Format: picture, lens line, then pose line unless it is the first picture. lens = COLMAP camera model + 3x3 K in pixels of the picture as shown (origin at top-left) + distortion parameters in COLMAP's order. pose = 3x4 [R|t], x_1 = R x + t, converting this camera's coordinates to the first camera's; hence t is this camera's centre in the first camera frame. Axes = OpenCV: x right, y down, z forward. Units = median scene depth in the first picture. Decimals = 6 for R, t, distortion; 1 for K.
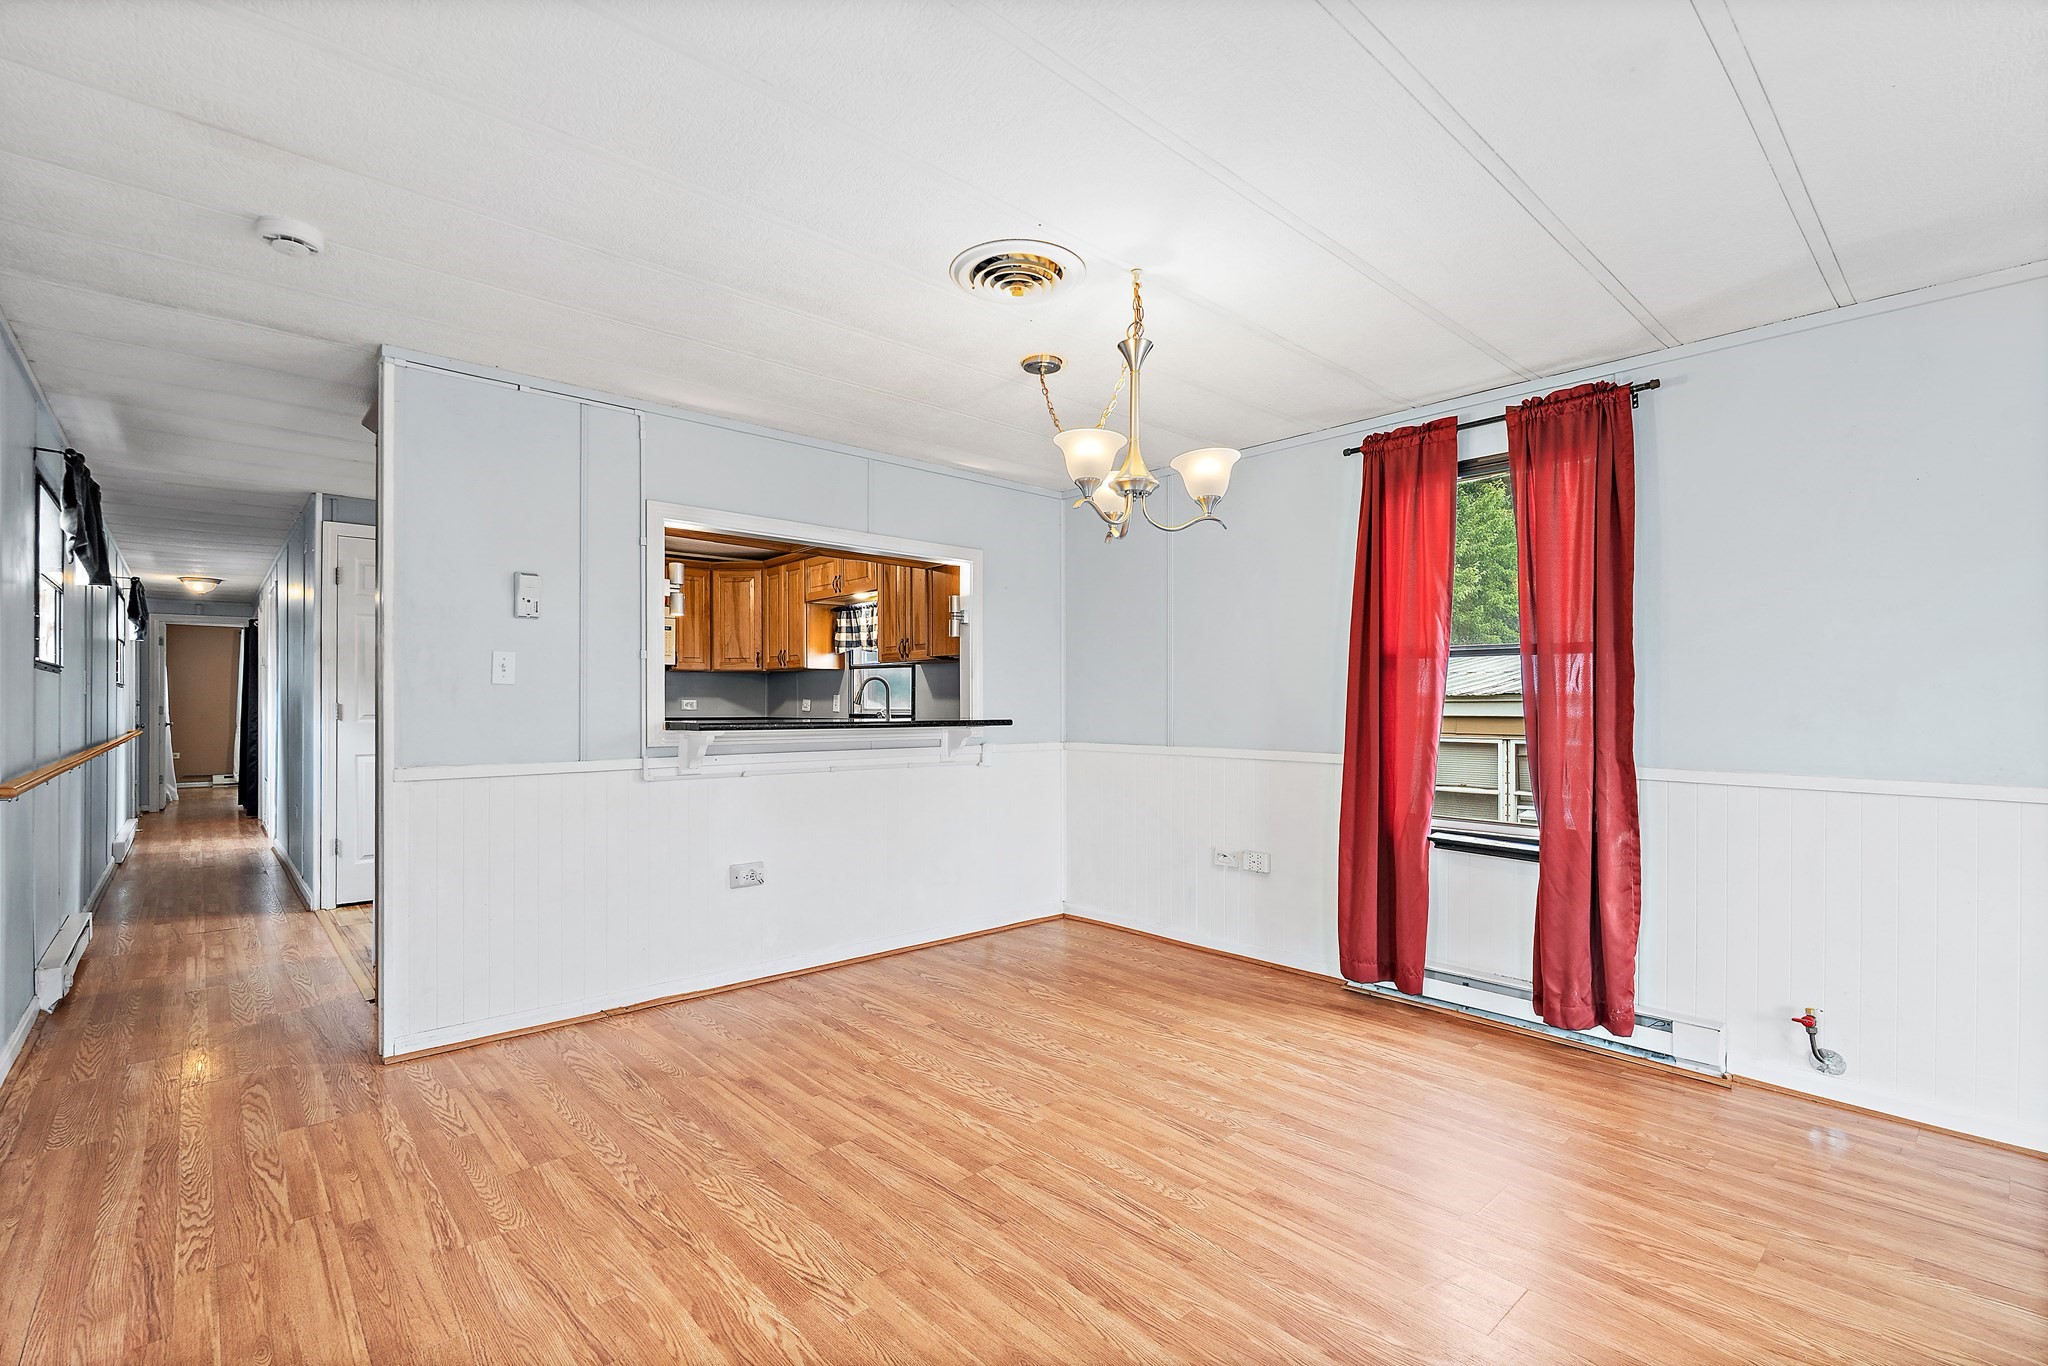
lens RADIAL K [[915.8, 0, 1019.4], [0, 915.8, 694.3], [0, 0, 1]] dist [-0.001036, 0.000228]
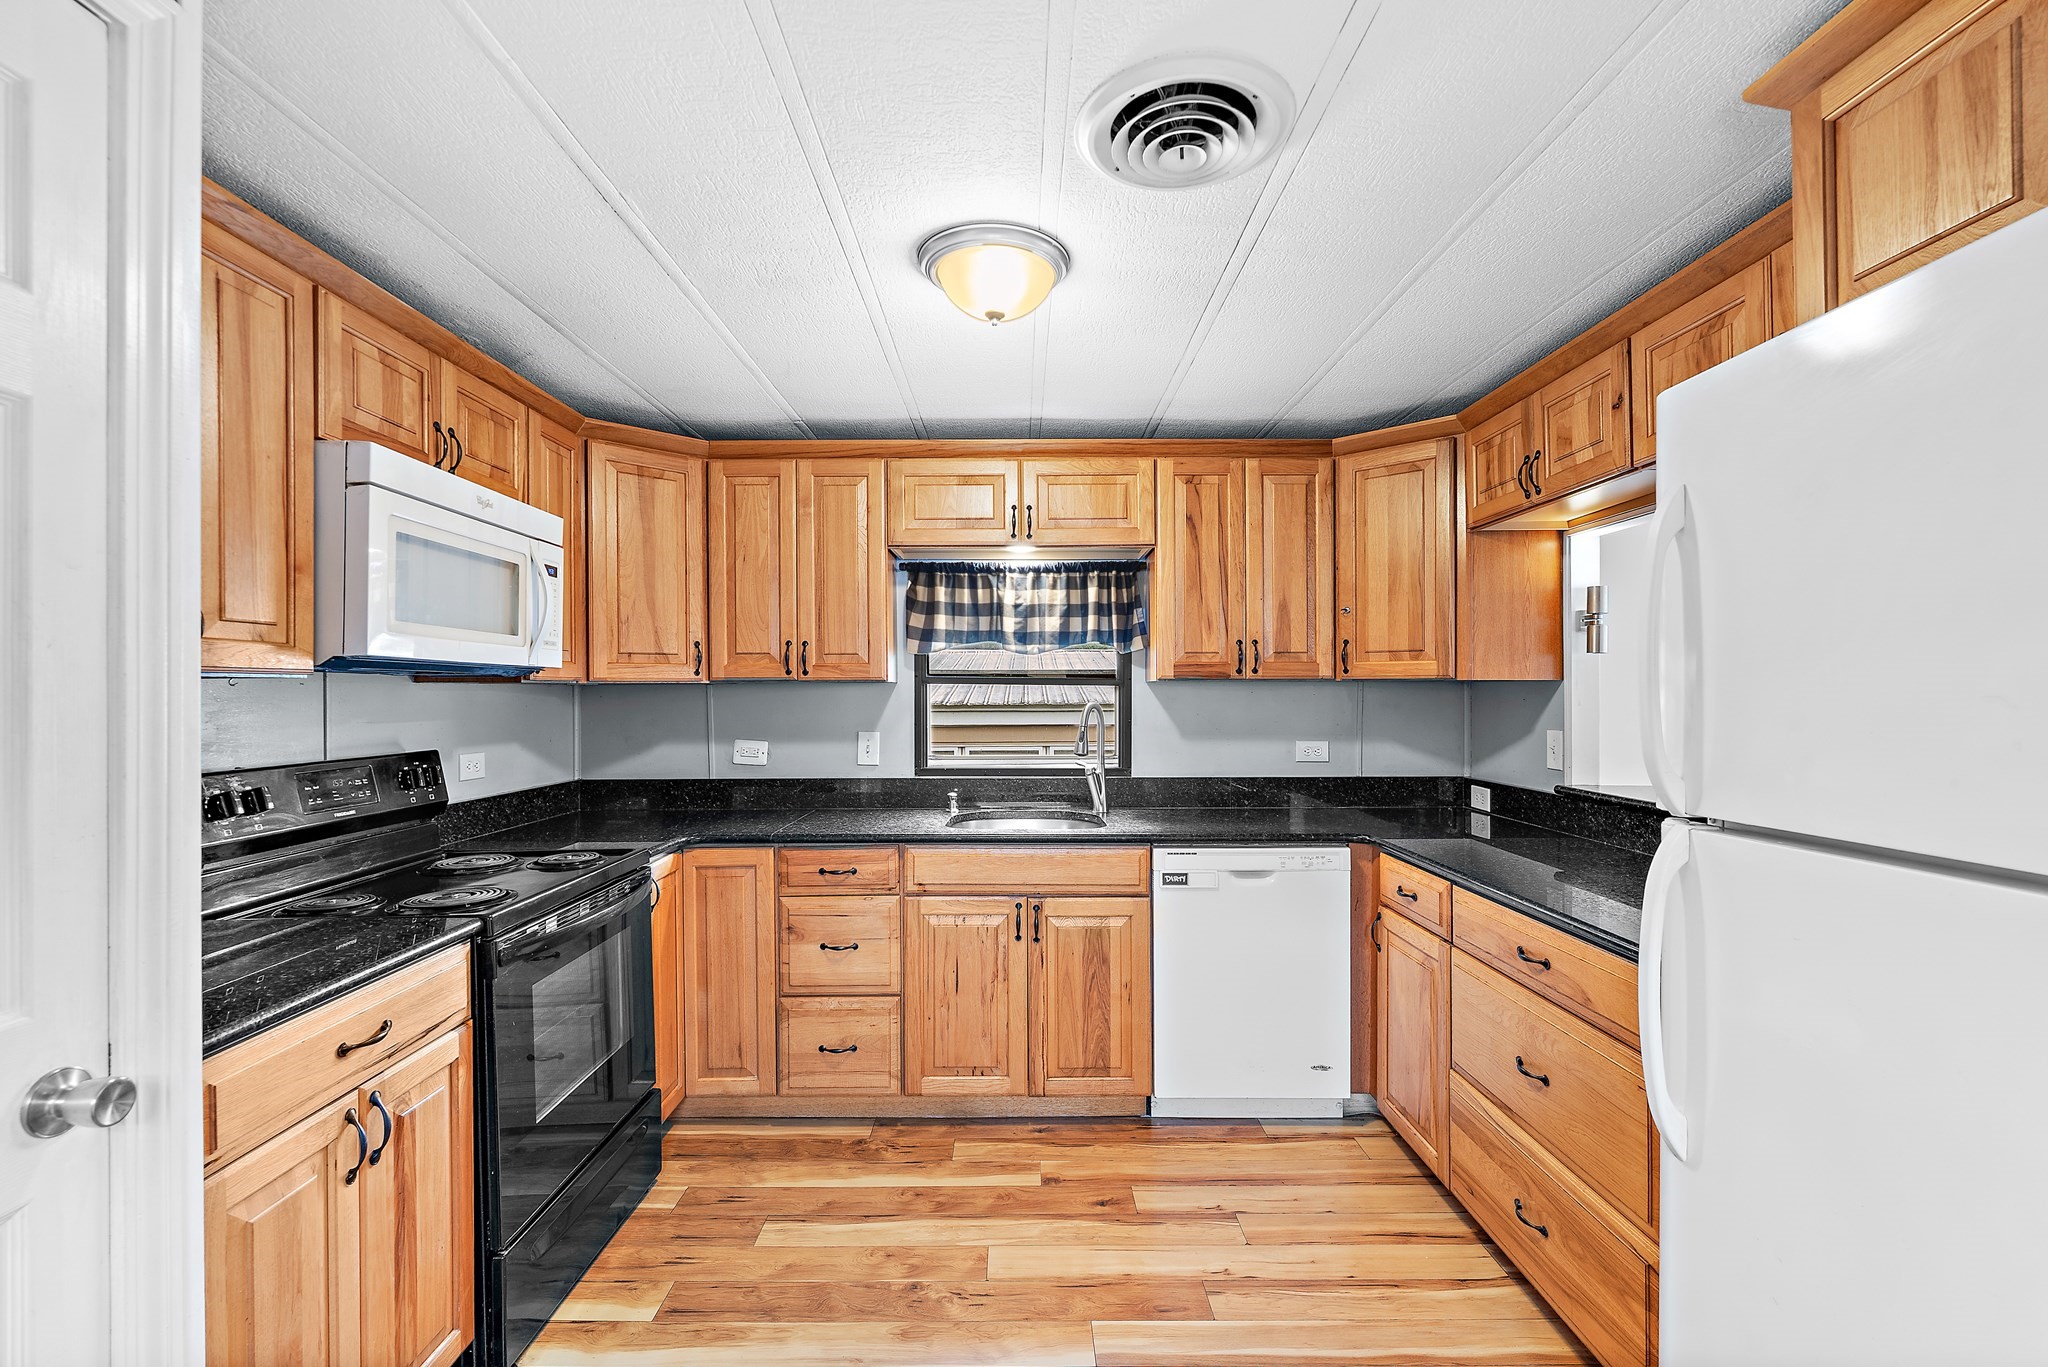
lens RADIAL K [[914.1, 0, 1015.1], [0, 914.1, 690.3], [0, 0, 1]] dist [-0.001078, 0.000166]
pose [[0.668419, 0.000237, 0.743785, -1.068123], [-0.005987, 0.999969, 0.005061, -0.051993], [-0.743761, -0.007836, 0.668400, 1.207994]]
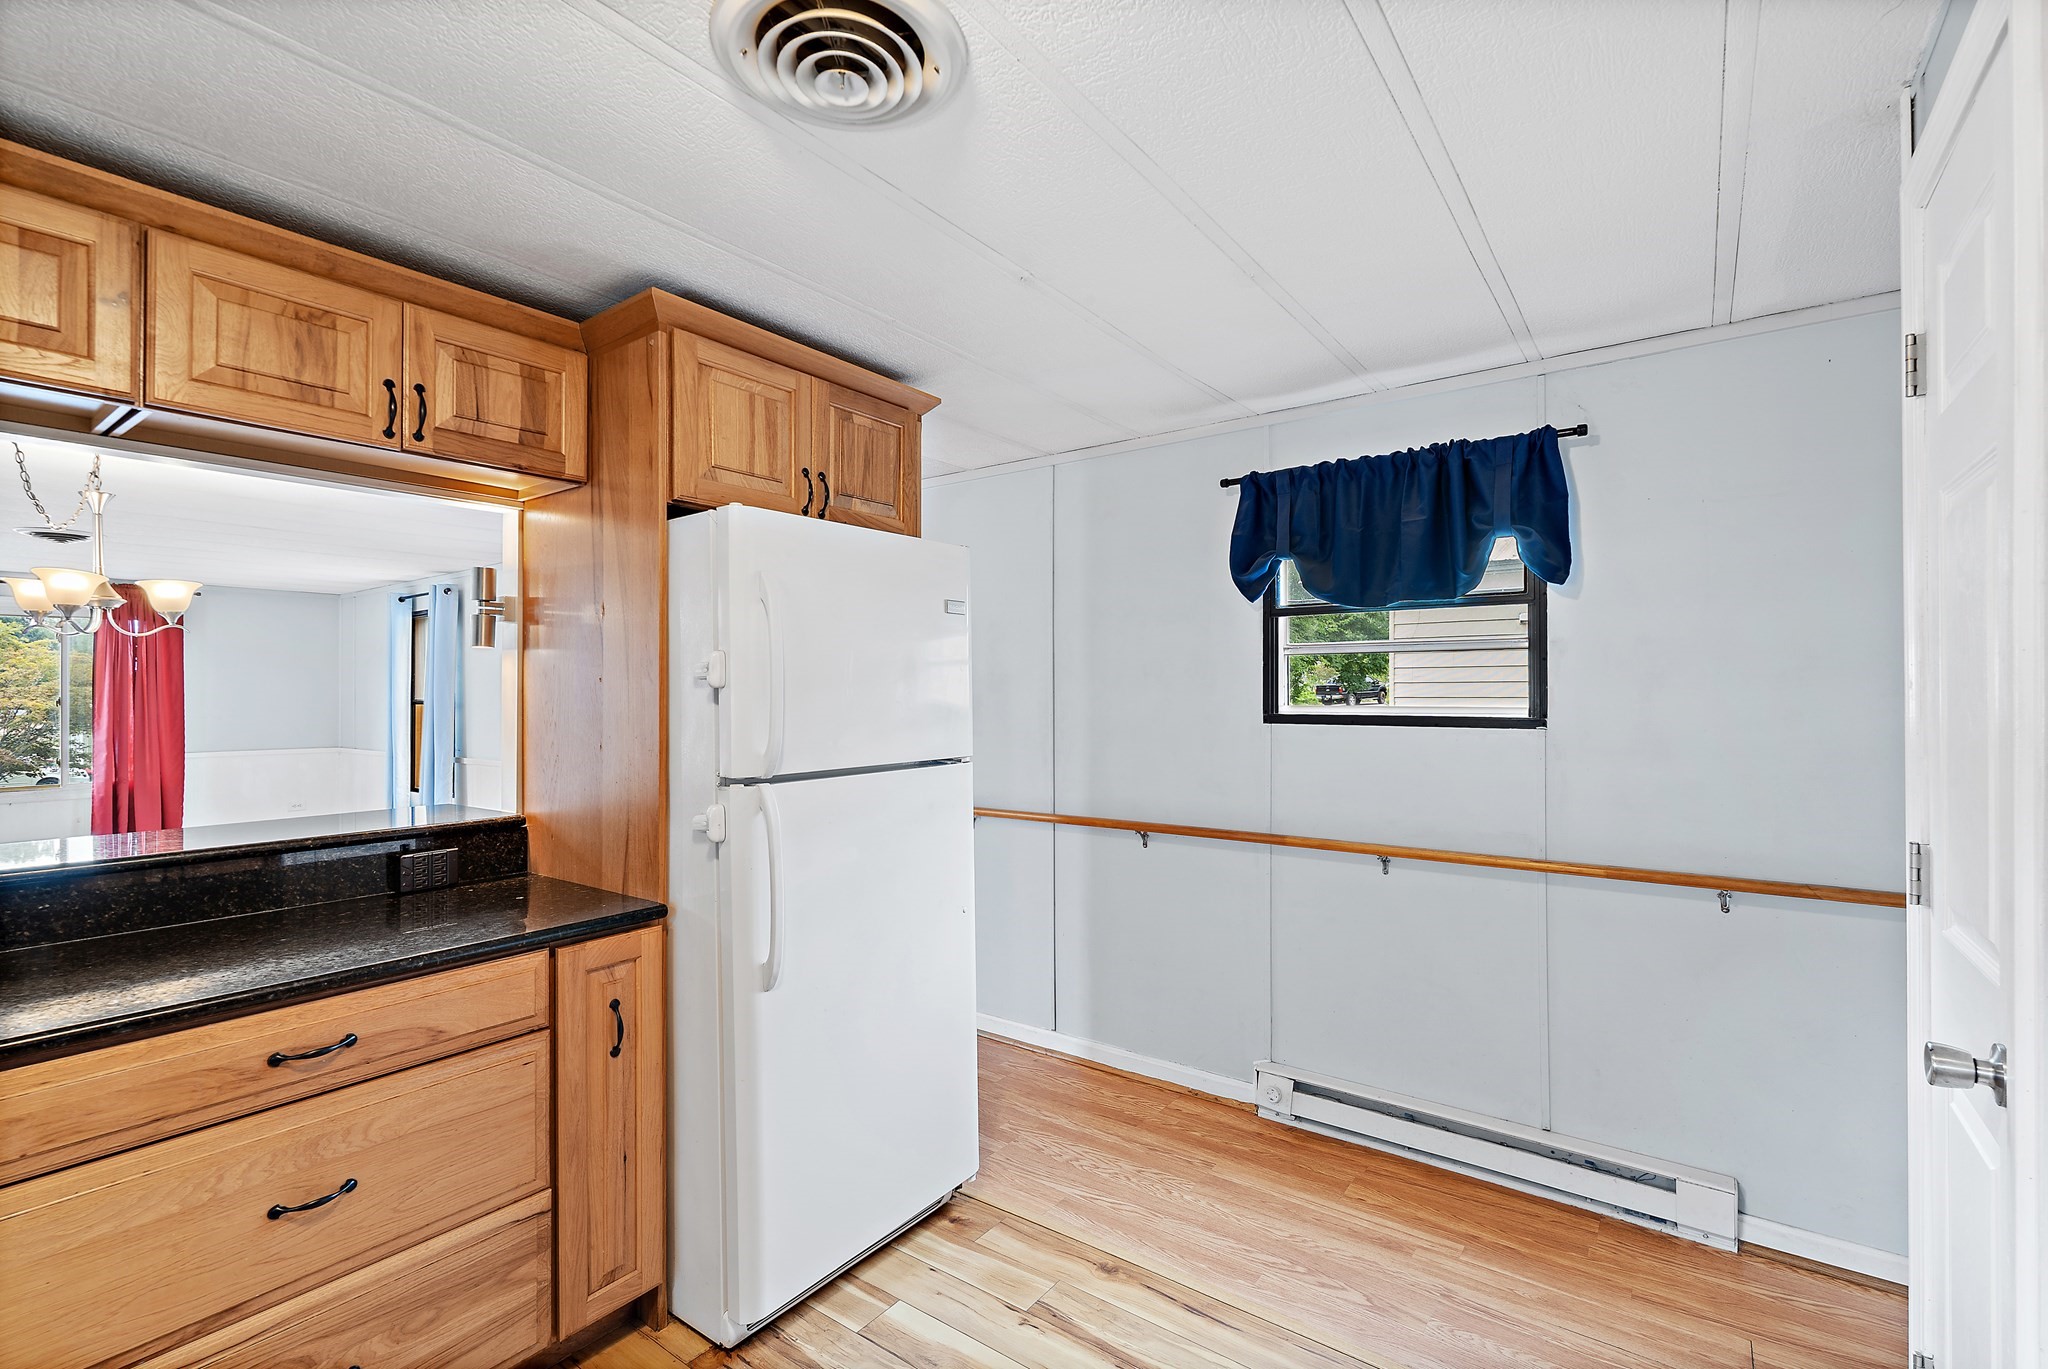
lens RADIAL K [[915.8, 0, 1019.4], [0, 915.8, 695.8], [0, 0, 1]] dist [-0.001036, 0.000228]
pose [[-0.979746, 0.002740, -0.200226, -0.674130], [0.005185, 0.999918, -0.011689, -0.046714], [0.200177, -0.012490, -0.979680, 1.841446]]
